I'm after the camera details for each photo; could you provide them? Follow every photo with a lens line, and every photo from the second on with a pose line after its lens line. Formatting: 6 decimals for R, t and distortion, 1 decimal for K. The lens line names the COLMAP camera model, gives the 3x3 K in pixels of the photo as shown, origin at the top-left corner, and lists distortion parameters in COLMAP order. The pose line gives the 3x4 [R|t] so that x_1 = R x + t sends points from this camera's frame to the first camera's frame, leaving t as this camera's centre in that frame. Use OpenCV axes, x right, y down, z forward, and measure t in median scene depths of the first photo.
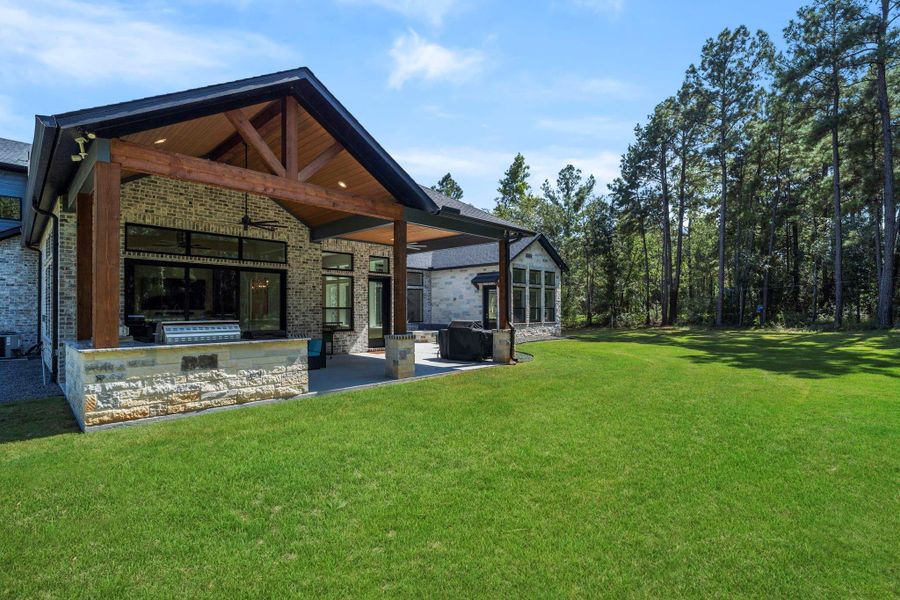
lens RADIAL K [[424.0, 0, 450.2], [0, 424.0, 304.8], [0, 0, 1]] dist [-0.006489, 0.003824]
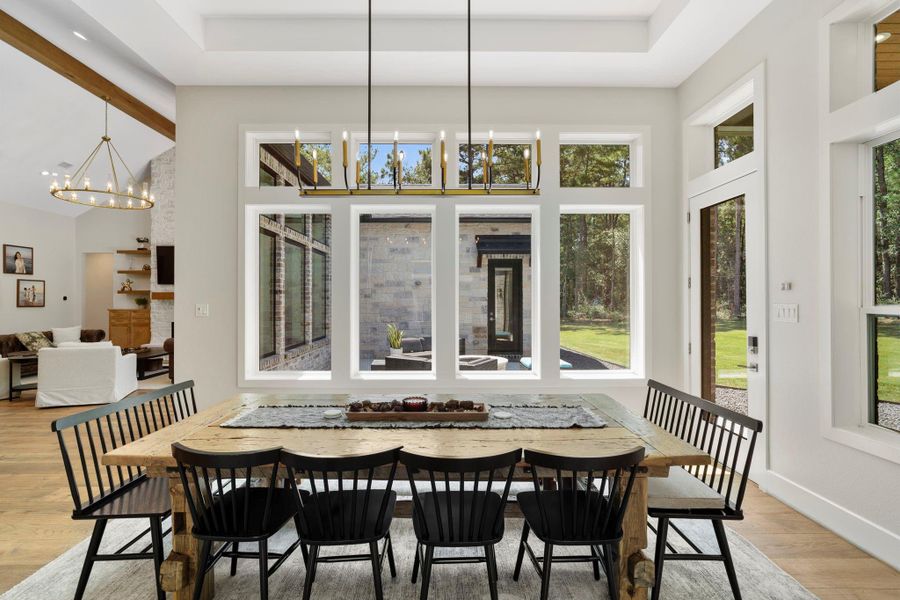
lens RADIAL K [[424.0, 0, 448.3], [0, 424.0, 295.7], [0, 0, 1]] dist [-0.006489, 0.003824]
pose [[0.715535, 0.003366, 0.698569, -0.327027], [-0.002401, 0.999994, -0.002360, 0.001872], [-0.698573, 0.000011, 0.715539, 0.655411]]
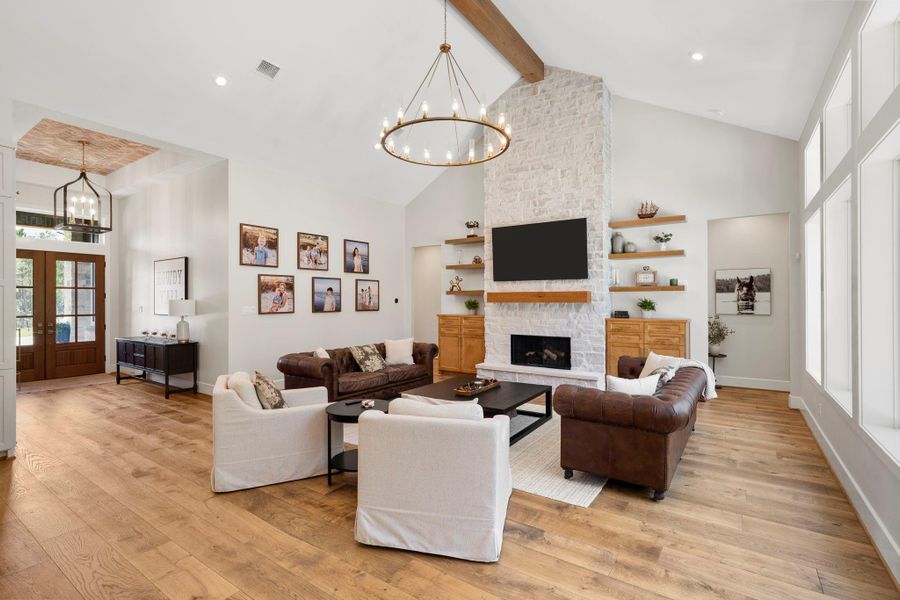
lens RADIAL K [[424.0, 0, 455.3], [0, 424.0, 298.2], [0, 0, 1]] dist [-0.006489, 0.003824]
pose [[0.984304, -0.003428, 0.176450, -0.318892], [0.003134, 0.999993, 0.001946, 0.001465], [-0.176456, -0.001362, 0.984308, 0.914569]]
